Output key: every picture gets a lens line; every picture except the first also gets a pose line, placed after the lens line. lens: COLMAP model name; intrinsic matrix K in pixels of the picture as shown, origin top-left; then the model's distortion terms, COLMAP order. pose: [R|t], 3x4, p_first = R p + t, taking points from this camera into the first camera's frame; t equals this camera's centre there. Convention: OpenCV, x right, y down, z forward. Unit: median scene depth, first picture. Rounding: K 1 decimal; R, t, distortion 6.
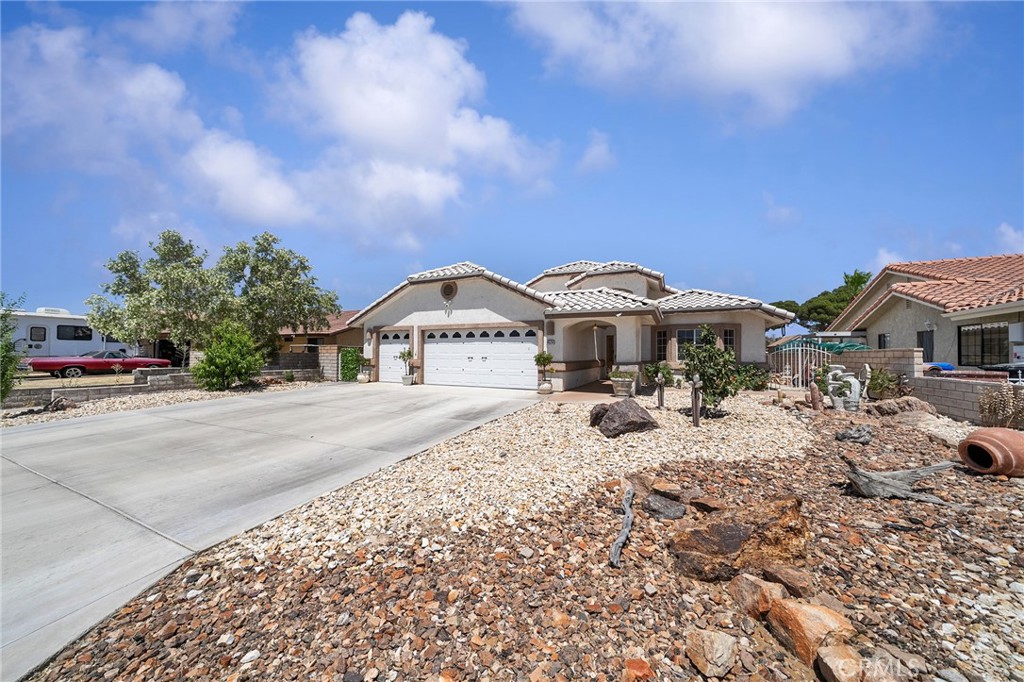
lens RADIAL K [[357.1, 0, 510.1], [0, 357.1, 345.6], [0, 0, 1]] dist [-0.002334, -0.000090]
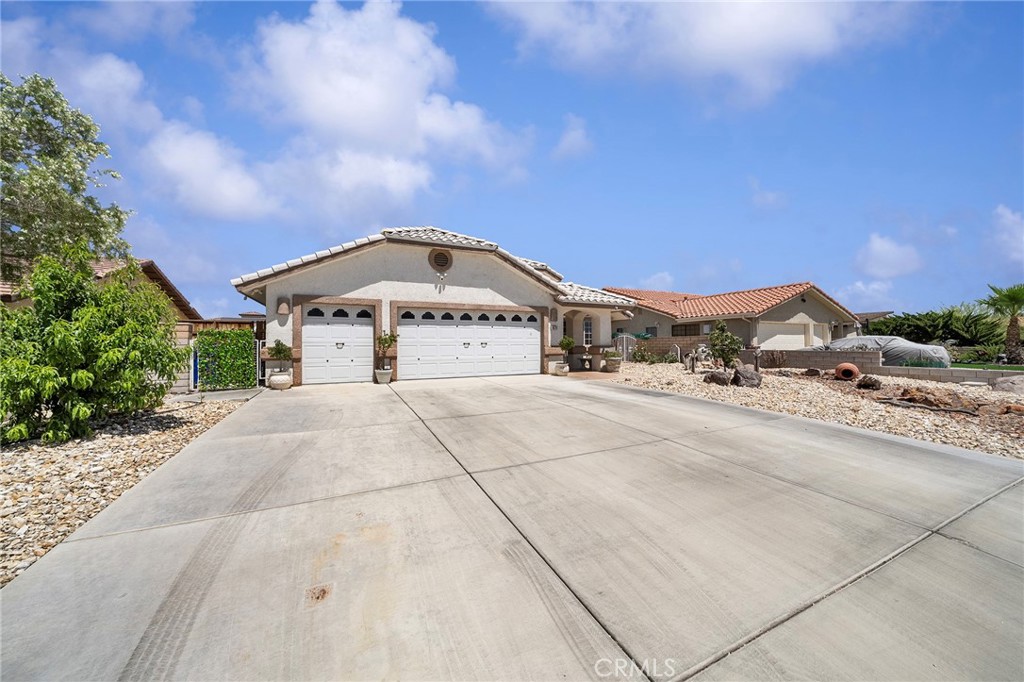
lens RADIAL K [[357.1, 0, 511.6], [0, 357.1, 338.9], [0, 0, 1]] dist [-0.002334, -0.000090]
pose [[0.619152, 0.001837, 0.785269, -0.722151], [-0.011632, 0.999909, 0.006832, 0.015830], [-0.785185, -0.013364, 0.619117, 0.387928]]
